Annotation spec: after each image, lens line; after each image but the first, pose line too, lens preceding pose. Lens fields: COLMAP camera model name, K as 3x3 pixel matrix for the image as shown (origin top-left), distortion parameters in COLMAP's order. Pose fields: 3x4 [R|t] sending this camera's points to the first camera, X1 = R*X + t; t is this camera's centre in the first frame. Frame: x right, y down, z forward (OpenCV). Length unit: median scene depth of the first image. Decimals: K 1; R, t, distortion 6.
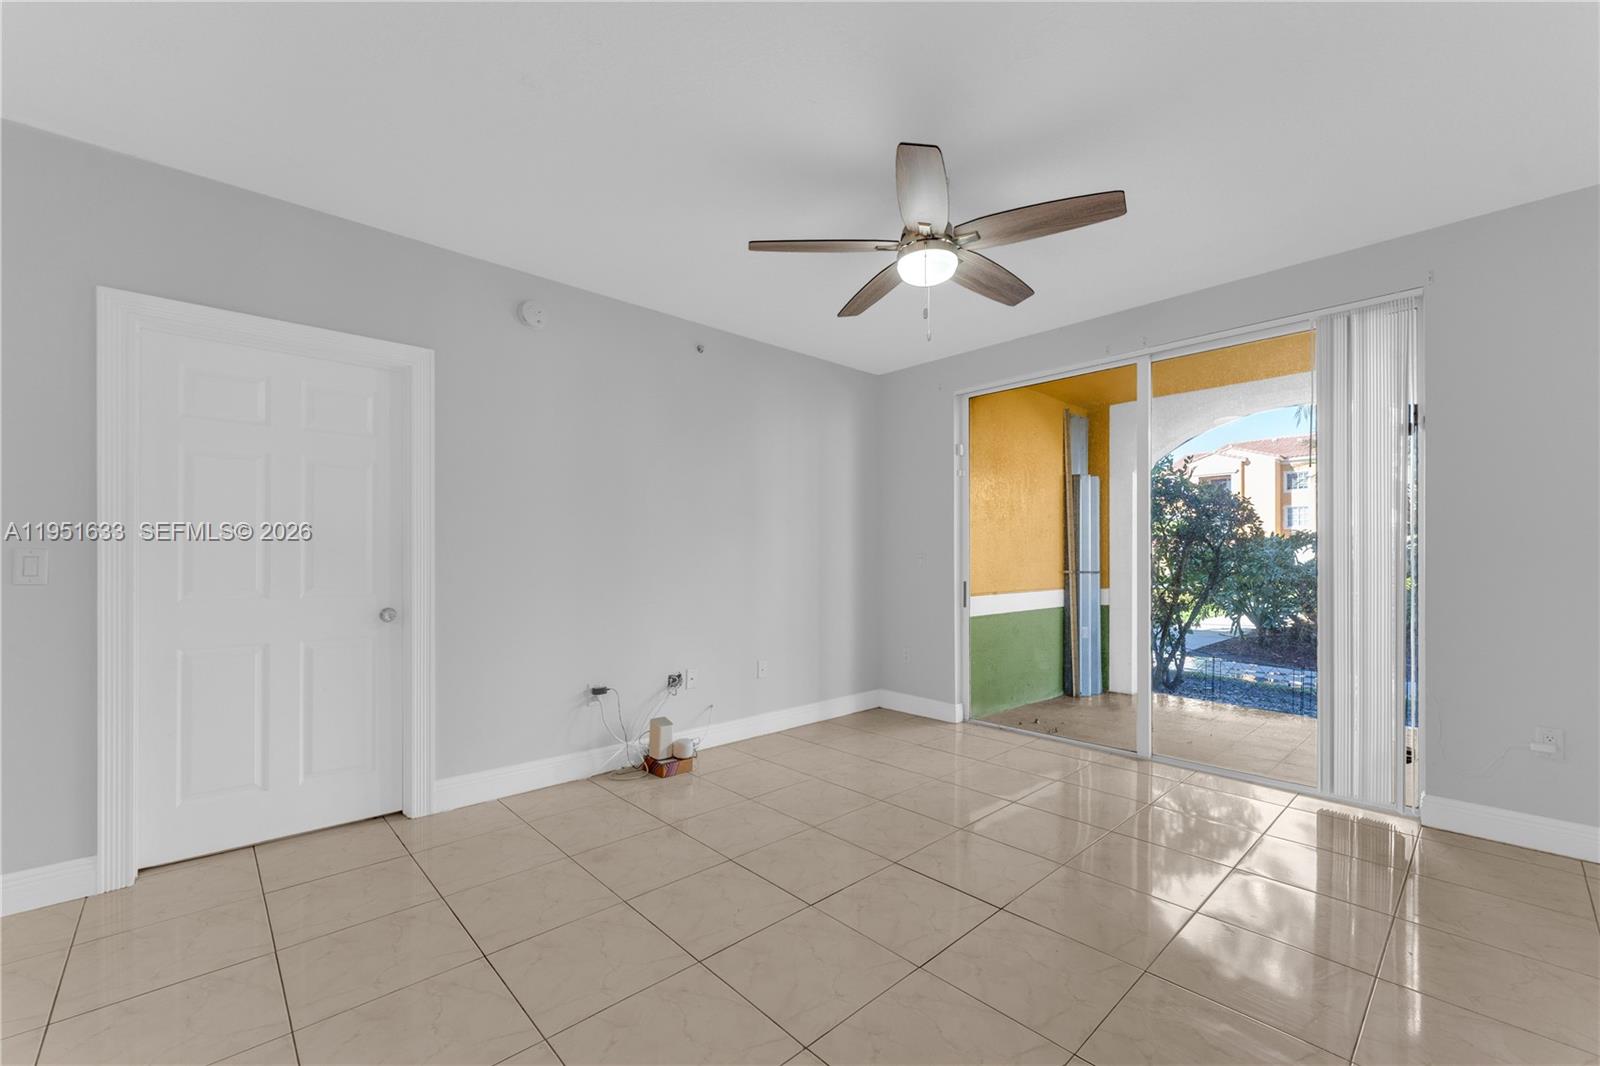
lens RADIAL K [[656.4, 0, 796.1], [0, 656.4, 561.0], [0, 0, 1]] dist [0.002349, 0.000034]
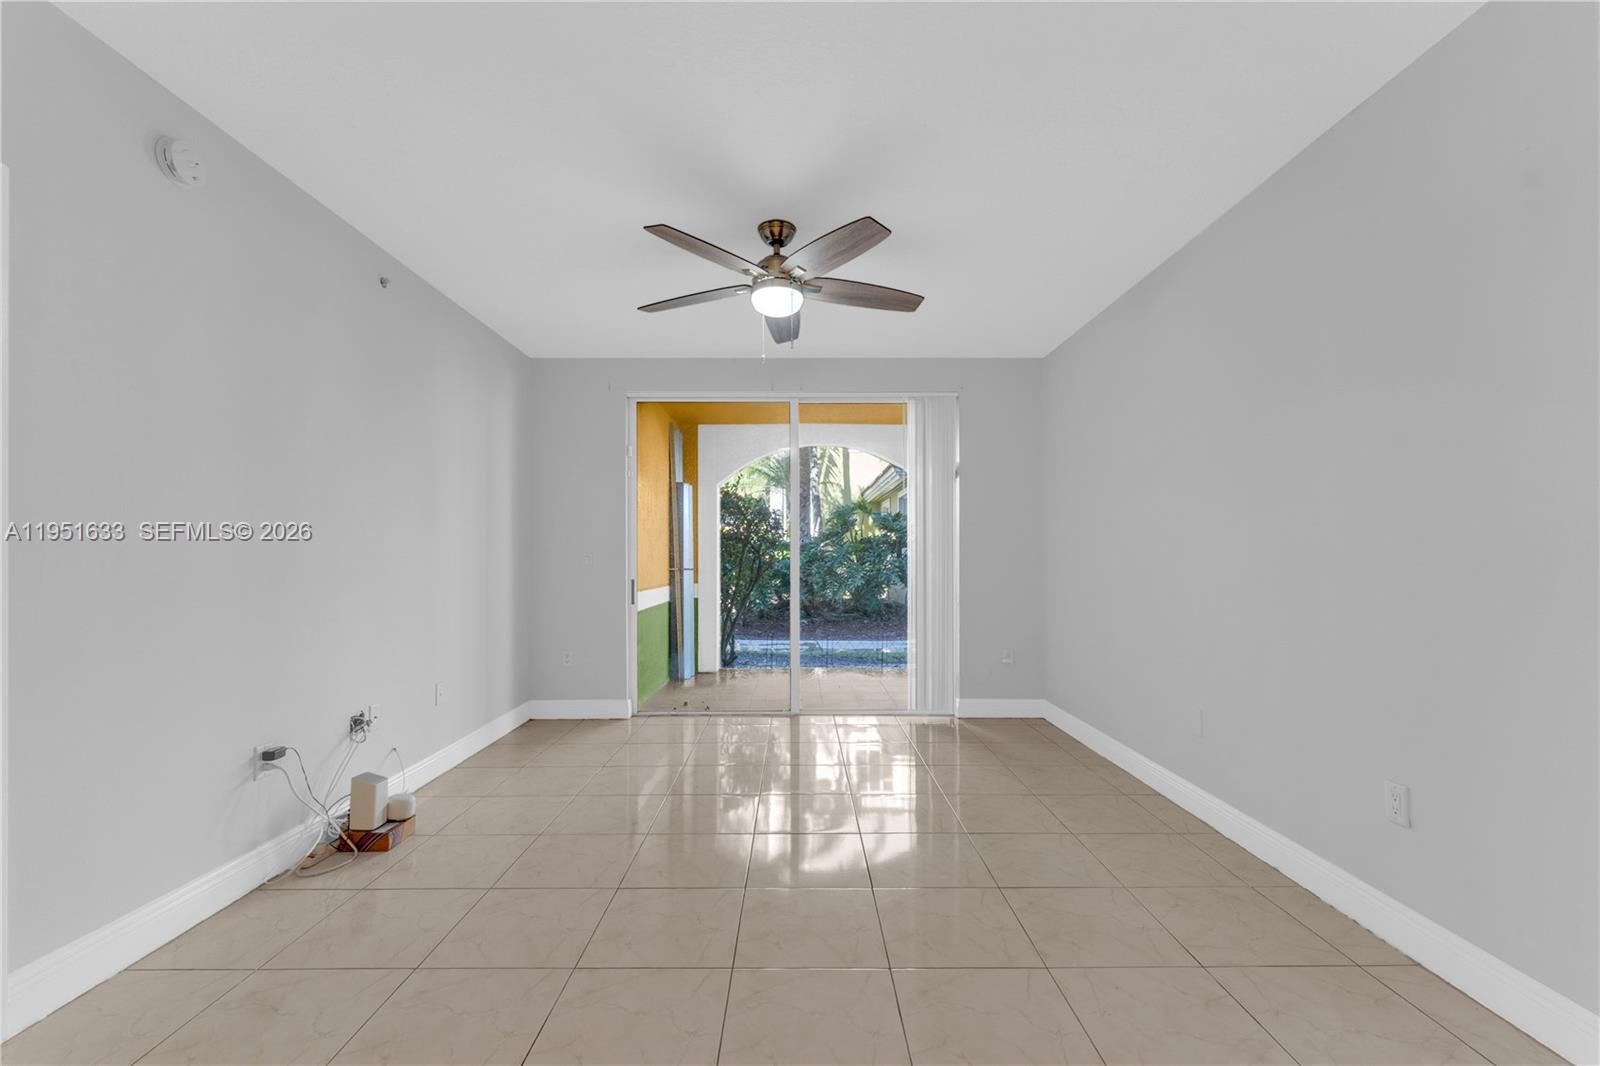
lens RADIAL K [[666.6, 0, 801.1], [0, 666.6, 559.1], [0, 0, 1]] dist [0.023208, -0.000245]
pose [[0.676463, -0.003698, 0.736467, -0.362919], [0.004978, 0.999988, 0.000448, 0.000001], [-0.736460, 0.003363, 0.676473, 0.105975]]
